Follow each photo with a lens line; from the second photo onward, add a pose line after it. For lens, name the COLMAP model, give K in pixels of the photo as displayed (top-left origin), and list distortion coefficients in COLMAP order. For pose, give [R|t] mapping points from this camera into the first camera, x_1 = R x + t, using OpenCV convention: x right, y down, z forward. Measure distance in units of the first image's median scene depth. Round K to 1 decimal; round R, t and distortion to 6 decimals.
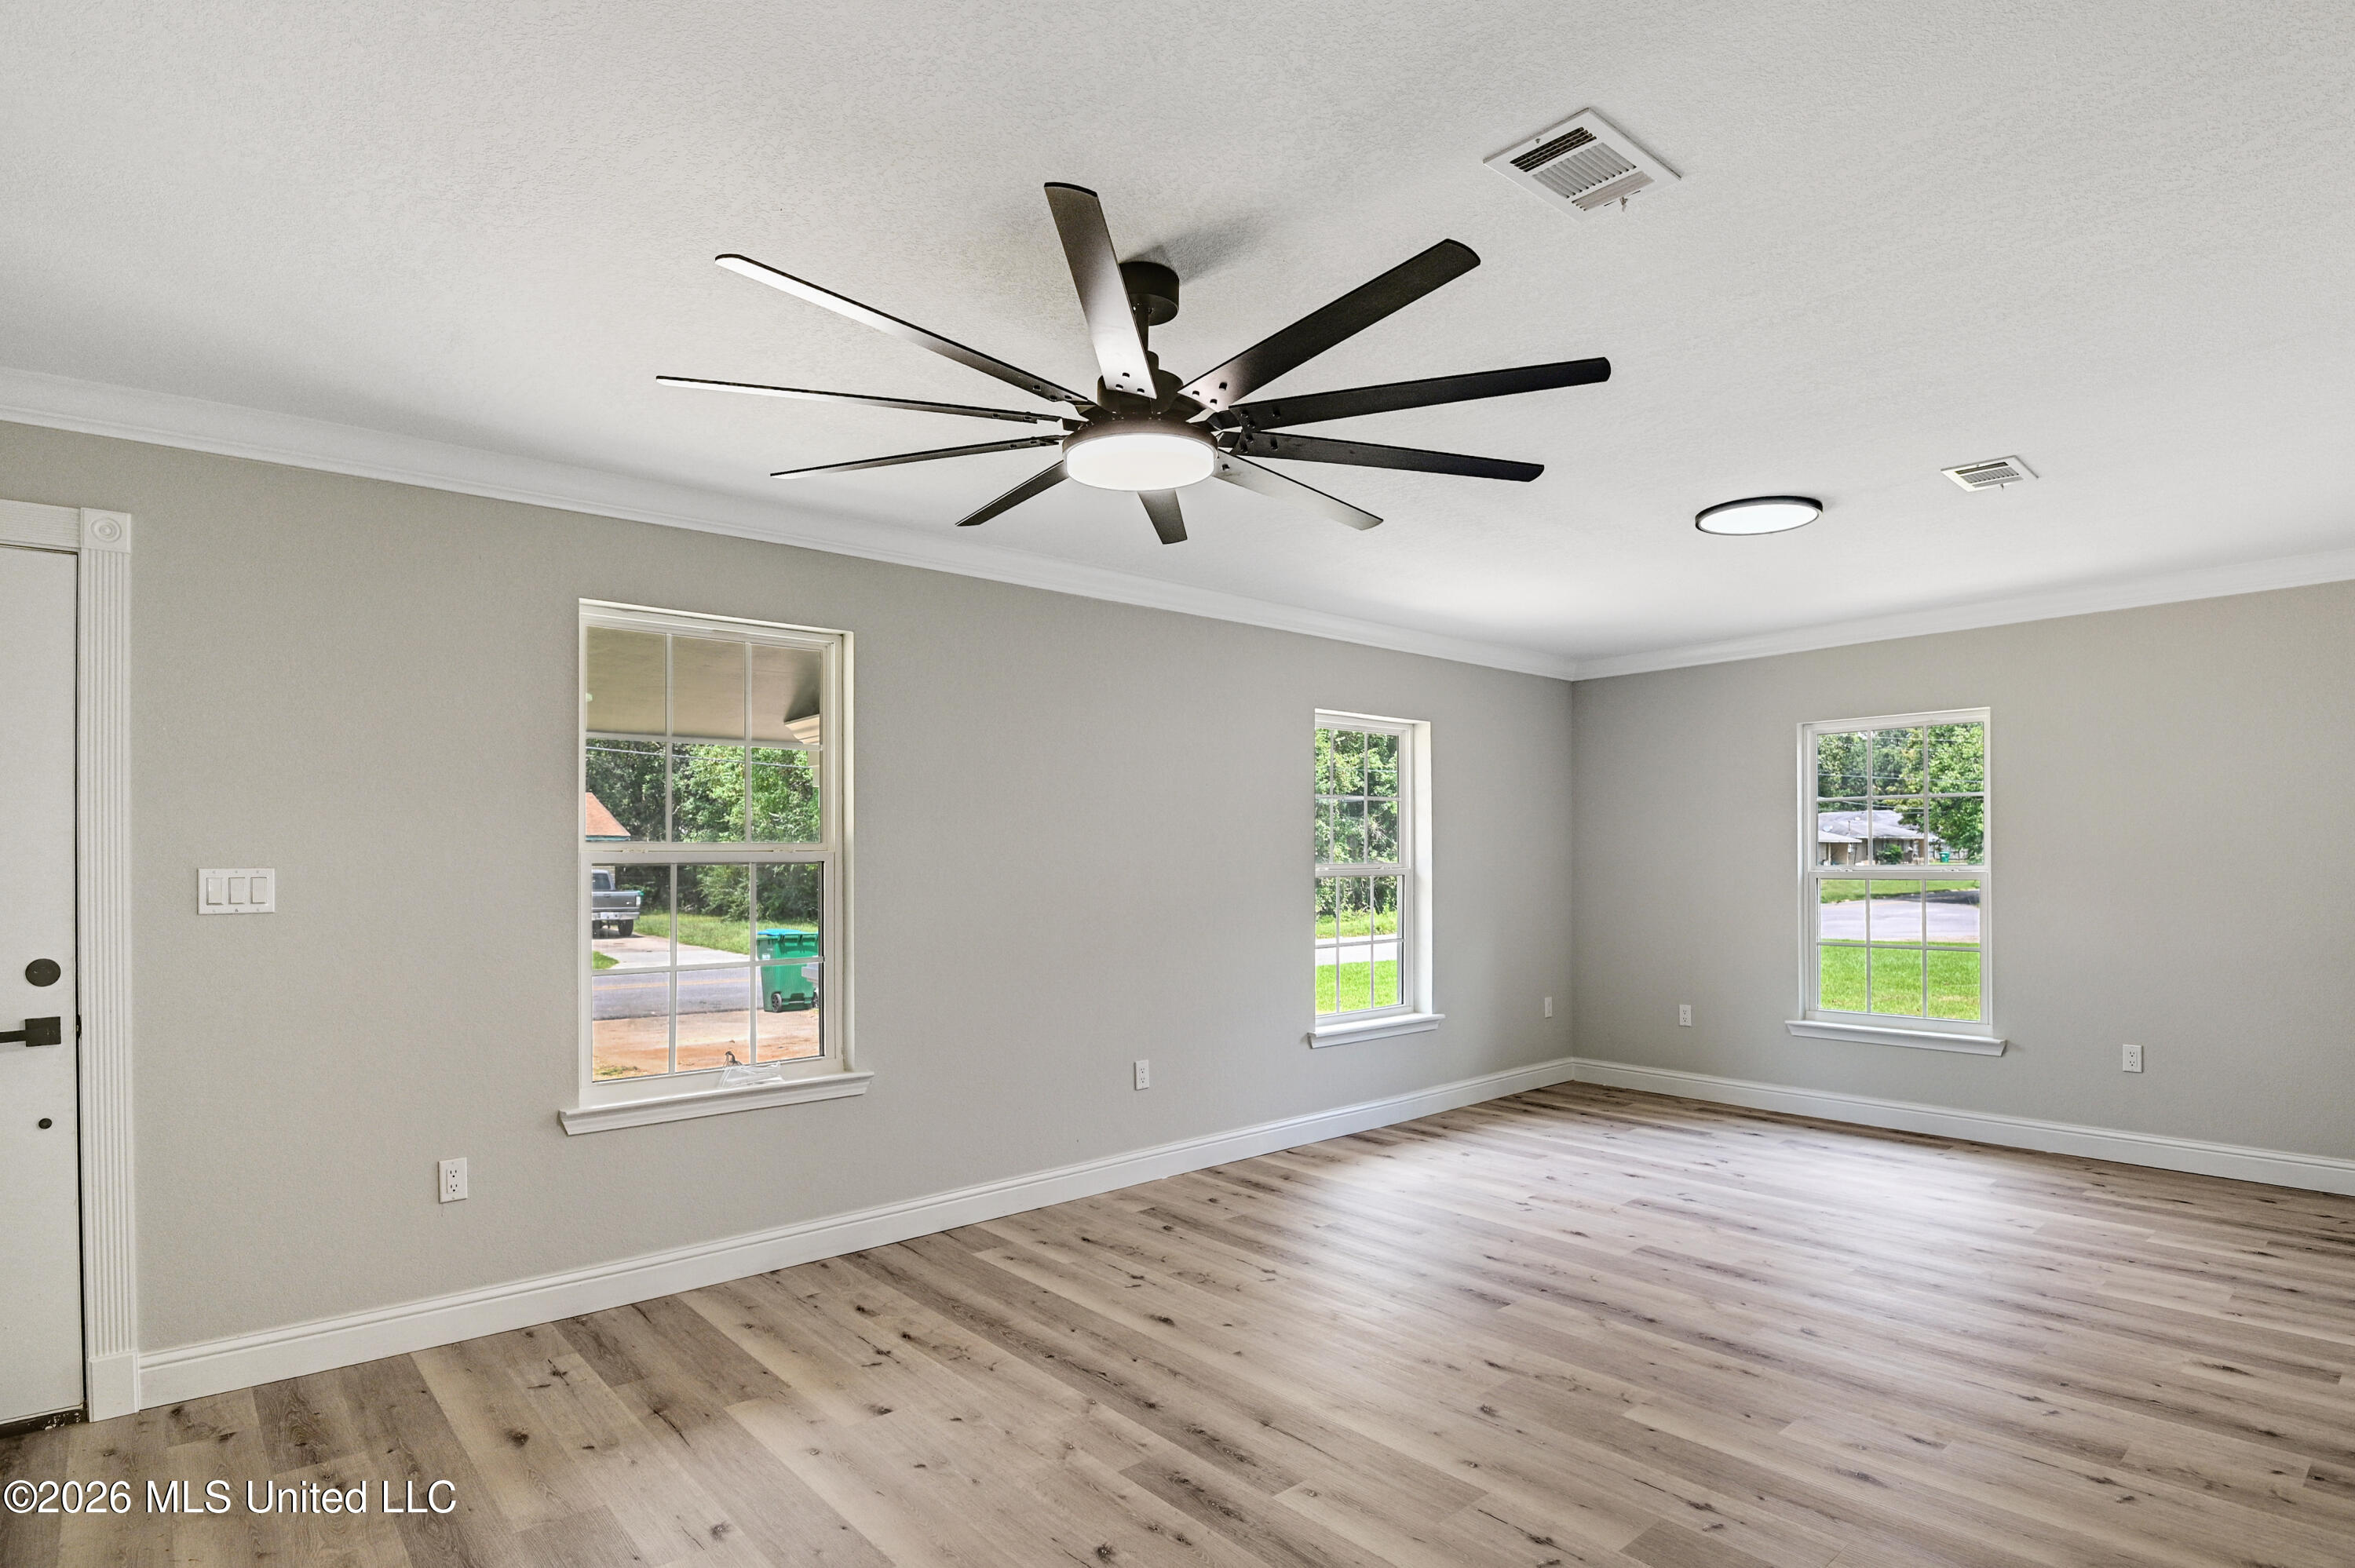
lens RADIAL K [[1207.9, 0, 1179.6], [0, 1207.9, 831.5], [0, 0, 1]] dist [-0.038913, 0.000339]
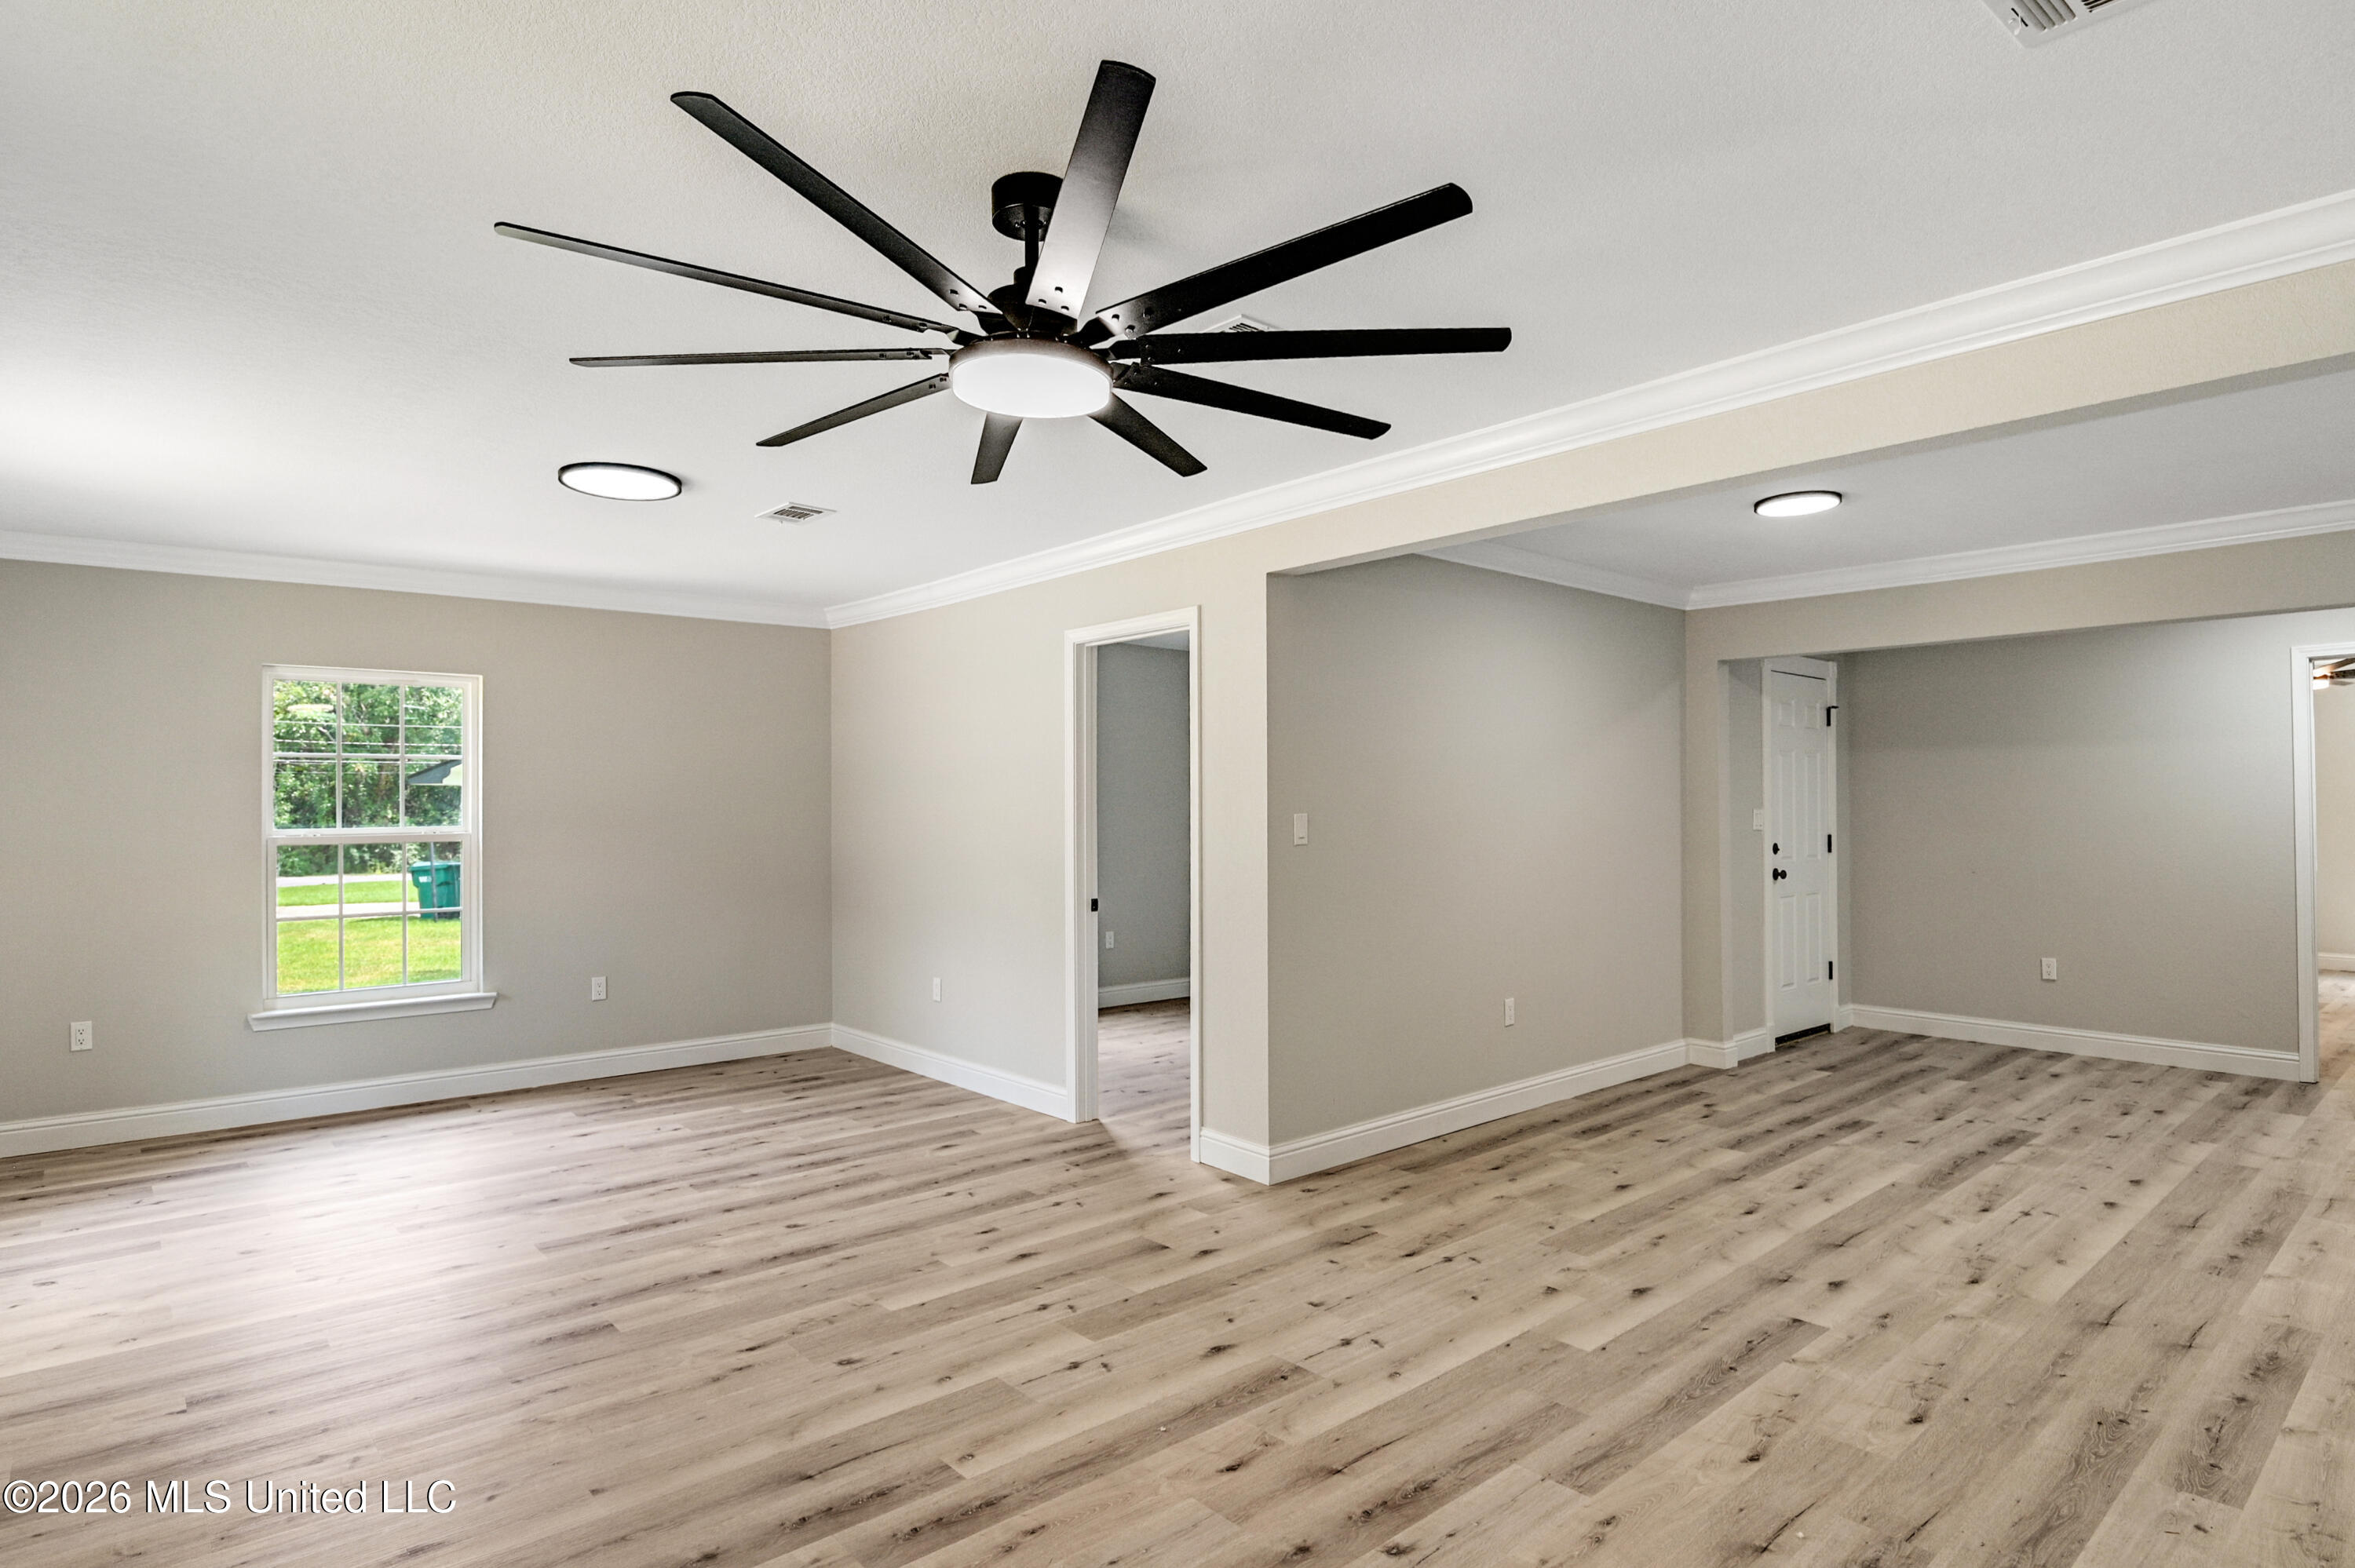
lens RADIAL K [[1238.8, 0, 1177.5], [0, 1238.8, 784.0], [0, 0, 1]] dist [-0.002309, -0.001067]
pose [[0.005131, 0.020196, 0.999783, -0.681084], [-0.014502, 0.999692, -0.020120, -0.002117], [-0.999882, -0.014395, 0.005422, 0.583209]]
